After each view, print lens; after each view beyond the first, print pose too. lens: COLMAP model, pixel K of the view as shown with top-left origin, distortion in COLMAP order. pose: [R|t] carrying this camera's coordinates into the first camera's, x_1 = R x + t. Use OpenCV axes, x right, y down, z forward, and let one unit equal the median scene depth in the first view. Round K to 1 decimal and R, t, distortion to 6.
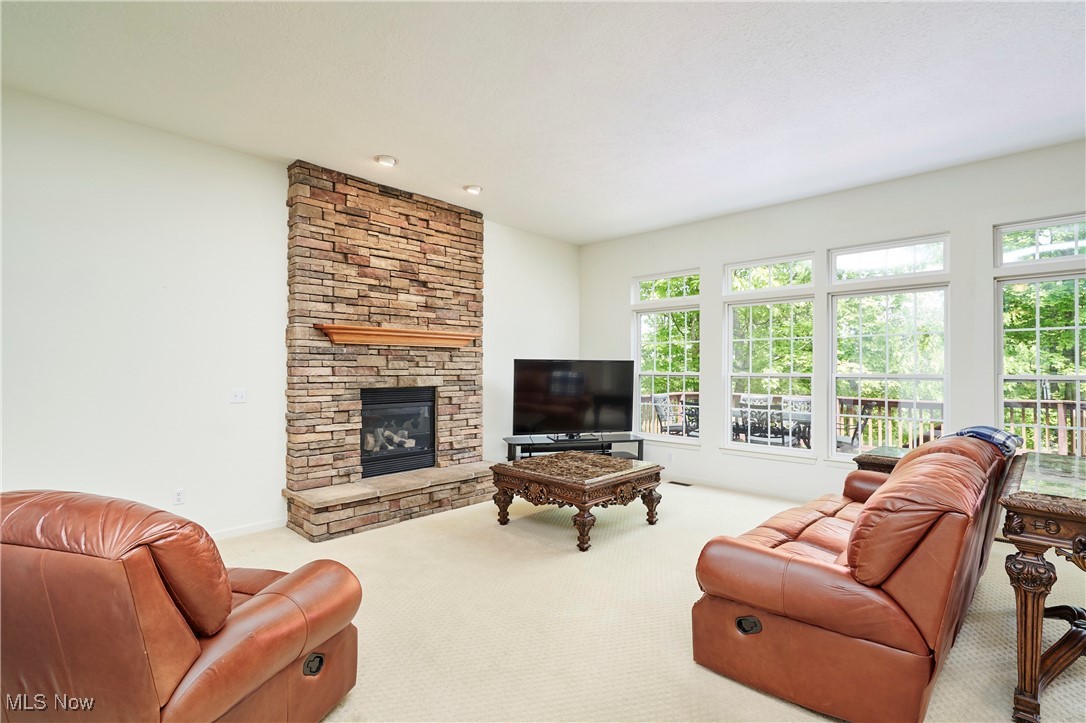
lens RADIAL K [[506.4, 0, 541.5], [0, 506.4, 367.1], [0, 0, 1]] dist [-0.001417, 0.002205]
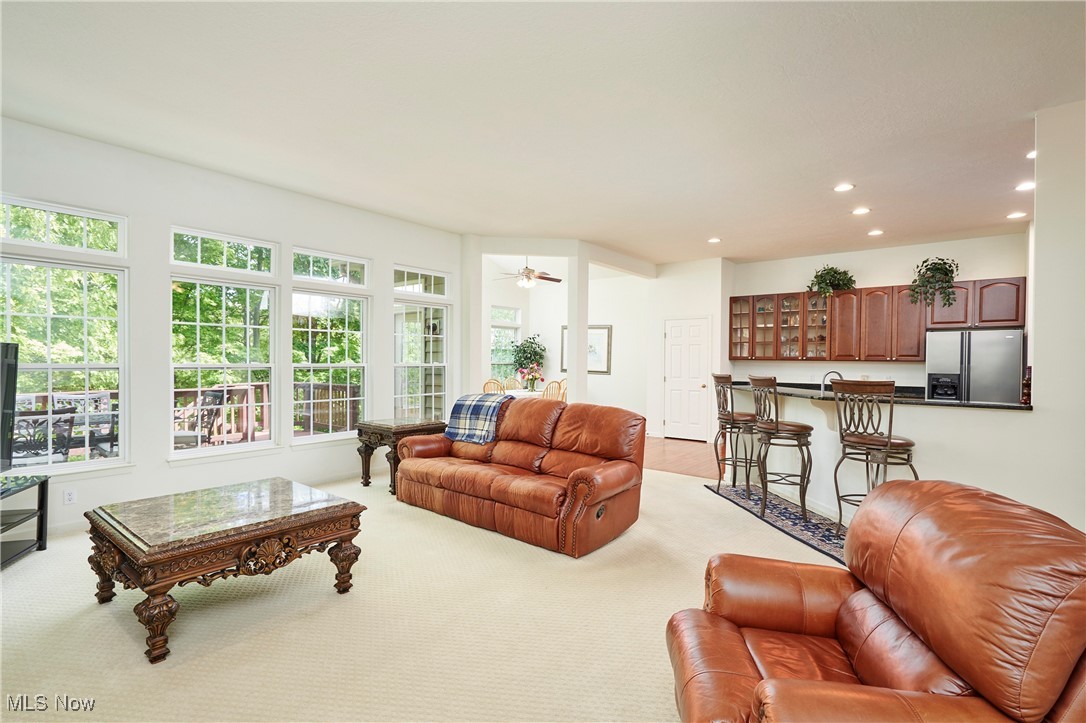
lens RADIAL K [[506.4, 0, 546.6], [0, 506.4, 366.6], [0, 0, 1]] dist [-0.001417, 0.002205]
pose [[-0.080499, -0.014042, 0.996656, -0.523826], [-0.009242, 0.999868, 0.013341, -0.002791], [-0.996712, -0.008137, -0.080618, 0.555905]]
